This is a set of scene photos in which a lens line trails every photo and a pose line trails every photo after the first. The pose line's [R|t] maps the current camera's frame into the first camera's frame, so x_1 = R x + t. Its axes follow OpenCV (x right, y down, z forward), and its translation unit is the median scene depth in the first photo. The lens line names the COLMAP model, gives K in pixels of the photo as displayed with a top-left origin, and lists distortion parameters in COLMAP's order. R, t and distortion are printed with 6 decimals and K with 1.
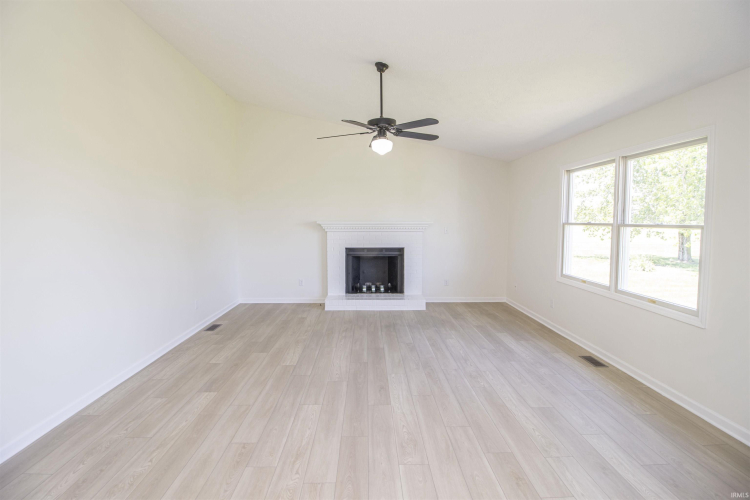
lens RADIAL K [[342.7, 0, 370.9], [0, 342.7, 246.0], [0, 0, 1]] dist [-0.001458, -0.000384]
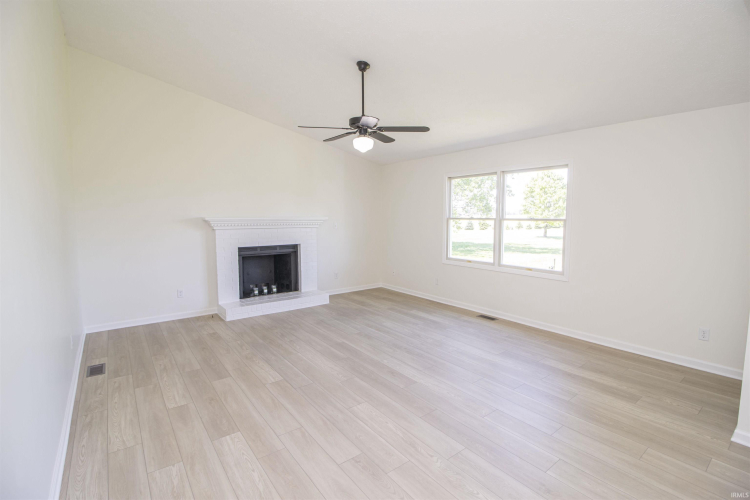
lens RADIAL K [[341.9, 0, 375.0], [0, 341.9, 250.0], [0, 0, 1]] dist [-0.001458, -0.000371]
pose [[0.815626, -0.060494, 0.575408, -0.406867], [0.045553, 0.998146, 0.040366, -0.011212], [-0.576783, -0.006712, 0.816870, 0.104886]]
